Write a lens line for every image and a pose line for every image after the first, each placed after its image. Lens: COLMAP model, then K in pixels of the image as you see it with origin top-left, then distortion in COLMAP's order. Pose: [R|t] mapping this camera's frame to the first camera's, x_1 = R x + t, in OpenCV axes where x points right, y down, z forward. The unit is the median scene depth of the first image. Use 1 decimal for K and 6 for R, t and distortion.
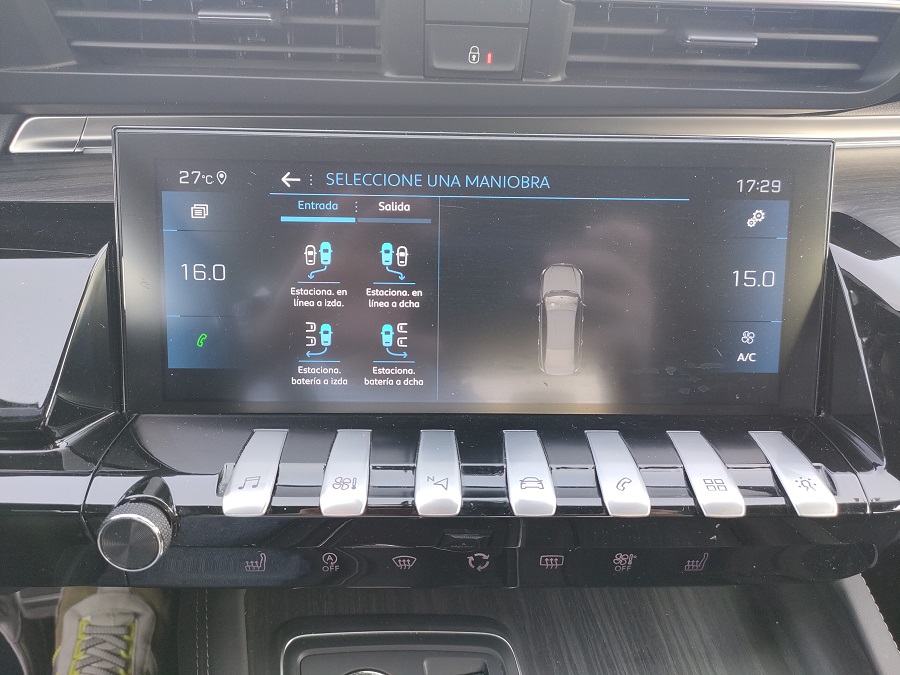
lens RADIAL K [[654.0, 0, 441.8], [0, 654.0, 351.7], [0, 0, 1]] dist [0.052294, -0.059355]
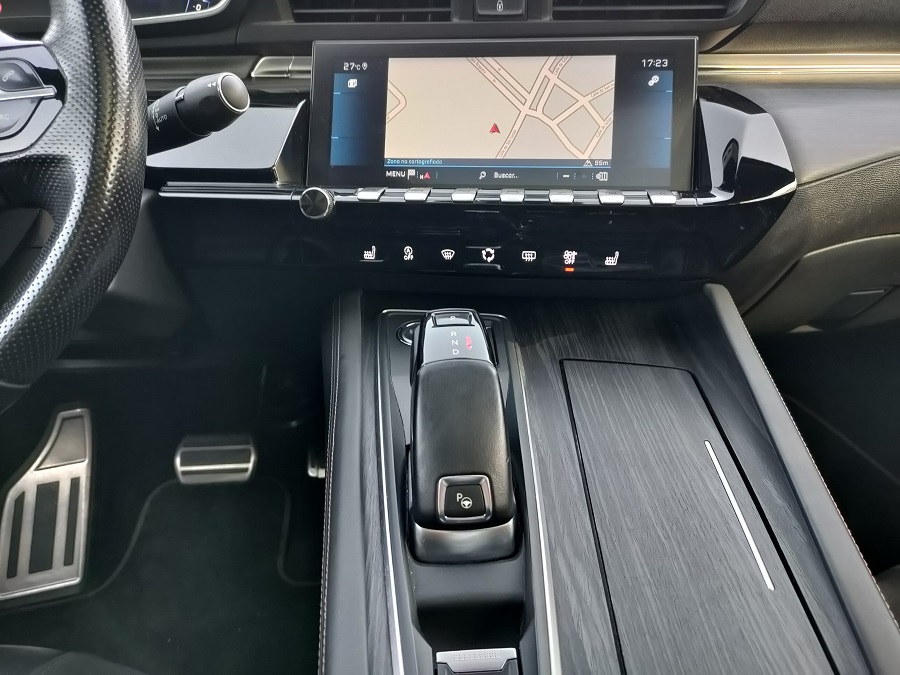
lens RADIAL K [[673.9, 0, 449.5], [0, 673.9, 341.1], [0, 0, 1]] dist [0.065336, -0.075409]
pose [[0.989446, 0.026716, -0.142415, 0.210791], [-0.049164, 0.986450, -0.156522, 0.808381], [0.136303, 0.161872, 0.977353, -0.762171]]
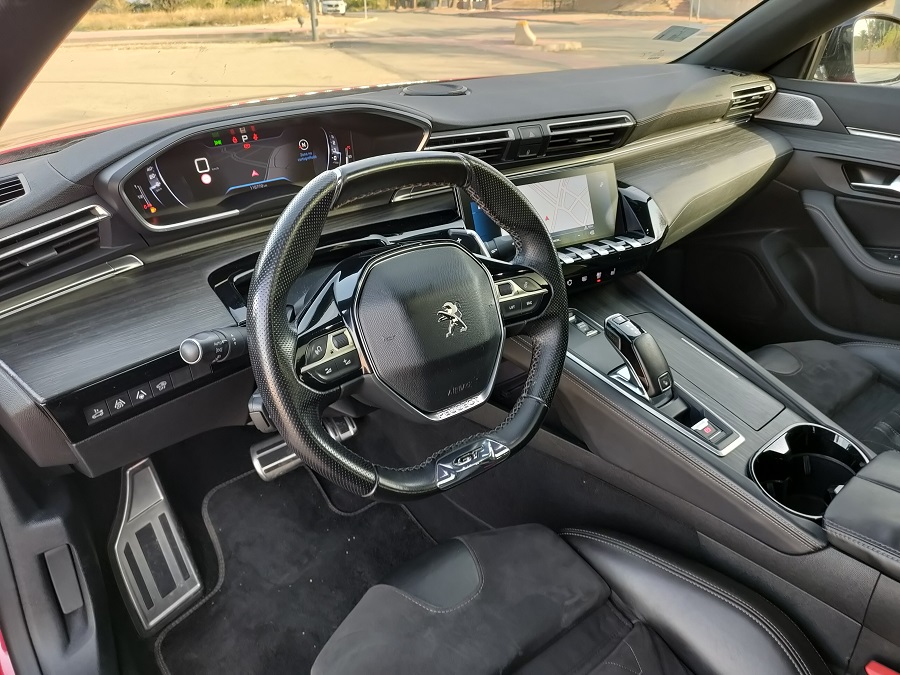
lens RADIAL K [[673.9, 0, 449.5], [0, 673.9, 341.1], [0, 0, 1]] dist [0.065336, -0.075409]
pose [[0.872536, -0.249872, 0.419815, -2.182165], [0.258590, 0.965275, 0.037077, 0.303957], [-0.414501, 0.076209, 0.906852, -2.144439]]
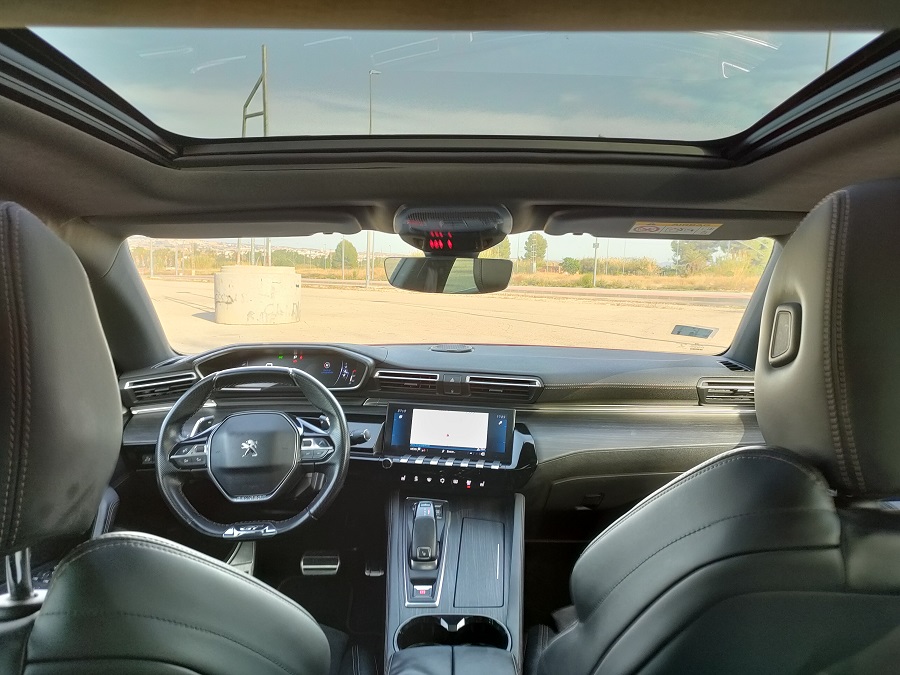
lens RADIAL K [[680.9, 0, 454.2], [0, 680.9, 345.7], [0, 0, 1]] dist [0.074839, -0.087928]
pose [[0.982121, 0.023482, -0.186779, 1.127543], [-0.089894, 0.930258, -0.355724, 1.223148], [0.165400, 0.366155, 0.915737, -4.371538]]
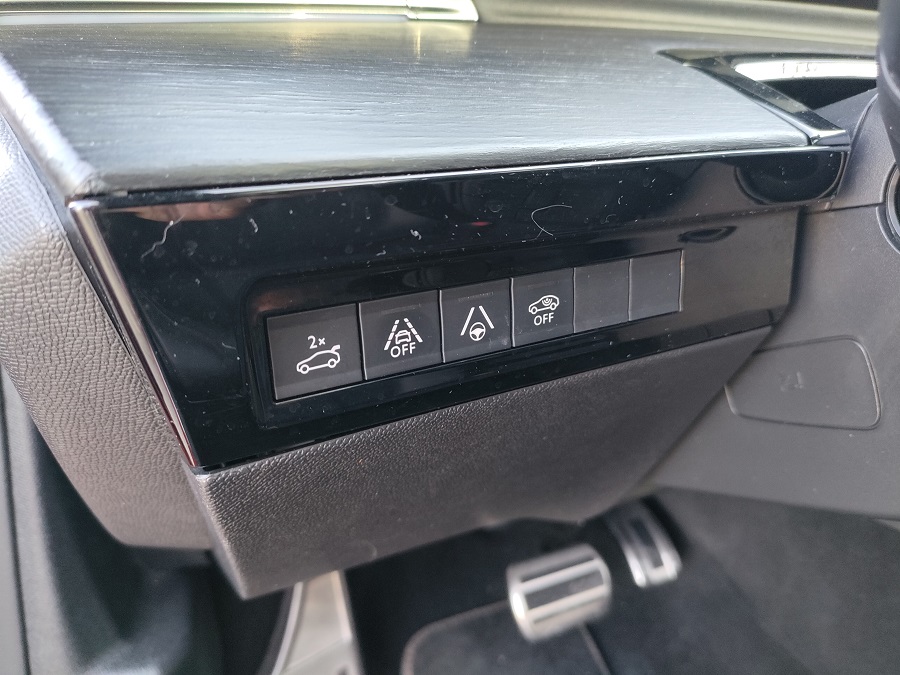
lens RADIAL K [[660.1, 0, 449.6], [0, 660.1, 341.5], [0, 0, 1]] dist [0.067359, -0.070293]
pose [[0.966703, -0.074791, 0.244729, -2.357562], [0.121590, 0.975732, -0.182104, 0.426980], [-0.225171, 0.205797, 0.952337, 0.148730]]
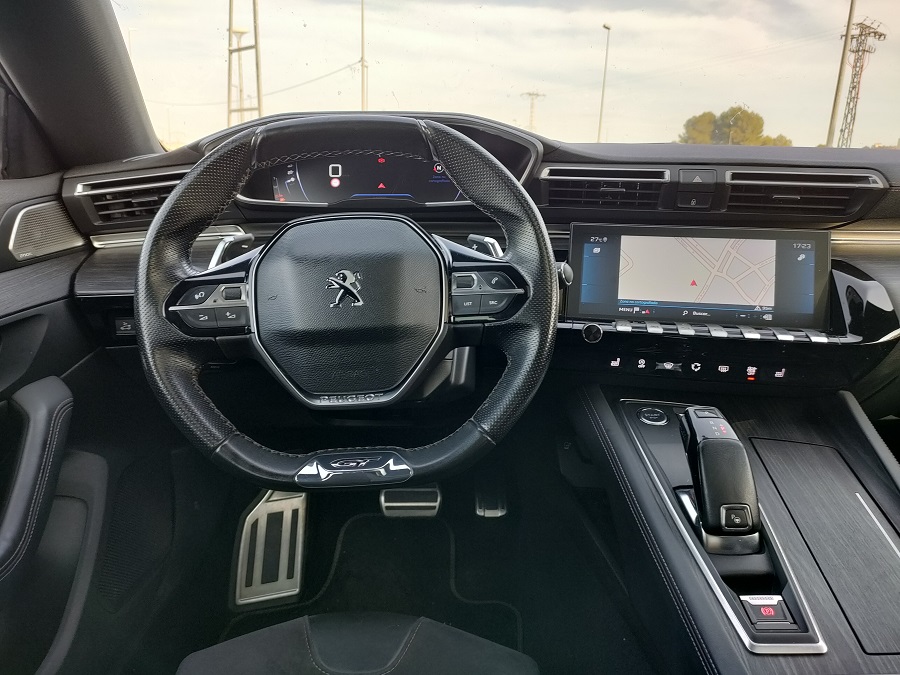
lens RADIAL K [[673.9, 0, 449.5], [0, 673.9, 341.1], [0, 0, 1]] dist [0.065336, -0.075409]
pose [[0.982979, 0.045643, -0.177956, -0.448315], [-0.087280, 0.968374, -0.233737, 0.934373], [0.161659, 0.245291, 0.955876, -1.882318]]
